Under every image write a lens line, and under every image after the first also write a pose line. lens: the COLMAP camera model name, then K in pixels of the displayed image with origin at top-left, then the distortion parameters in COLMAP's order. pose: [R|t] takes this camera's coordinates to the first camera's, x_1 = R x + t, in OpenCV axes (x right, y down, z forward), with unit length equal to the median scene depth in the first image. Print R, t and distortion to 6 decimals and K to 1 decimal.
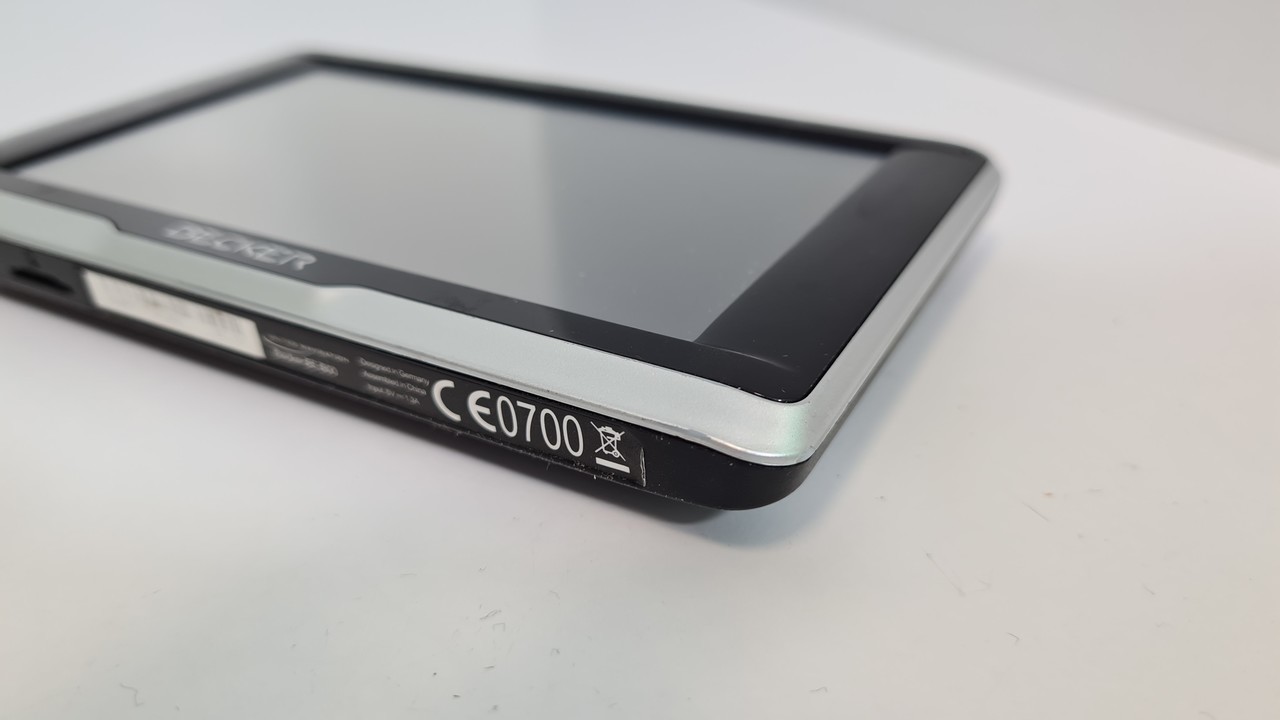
lens RADIAL K [[1007.0, 0, 640.0], [0, 1007.0, 360.0], [0, 0, 1]] dist [-0.000037, -0.002212]
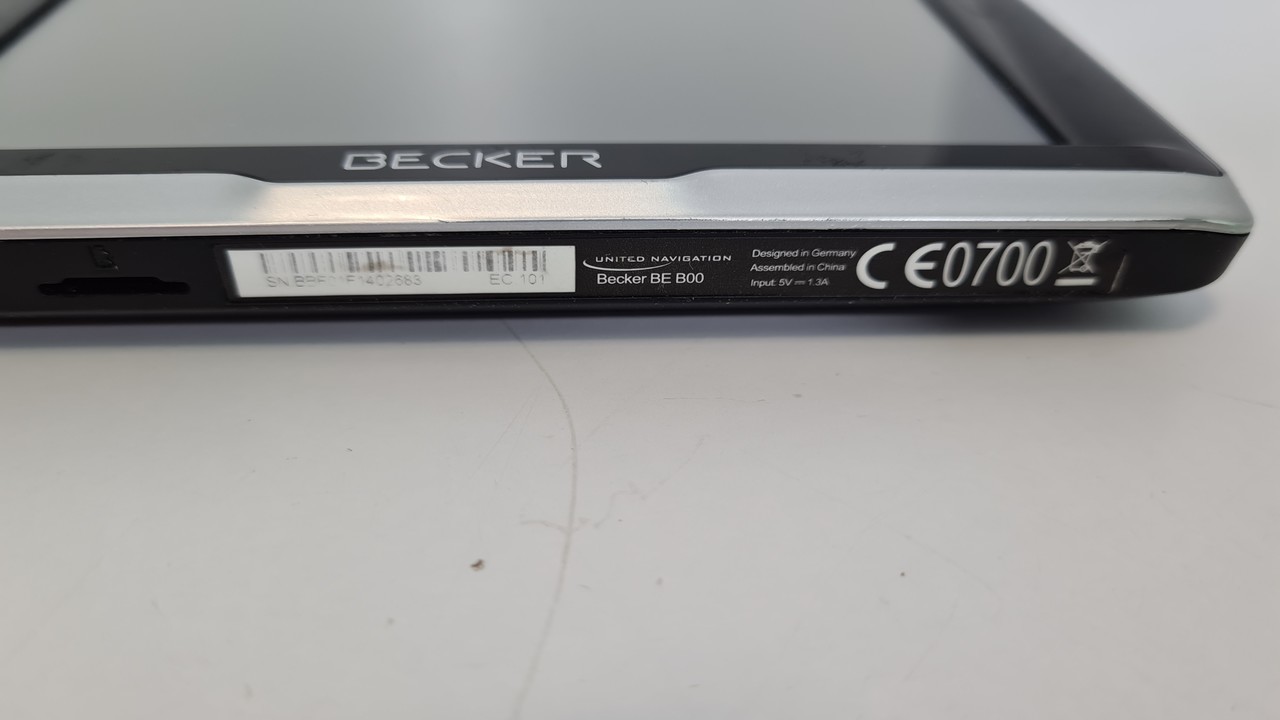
lens RADIAL K [[1007.0, 0, 640.0], [0, 1007.0, 360.0], [0, 0, 1]] dist [-0.000037, -0.002212]
pose [[0.856251, -0.300365, 0.420256, -0.755064], [0.233682, 0.950793, 0.203435, -0.109165], [-0.460681, -0.075985, 0.884307, 0.313615]]
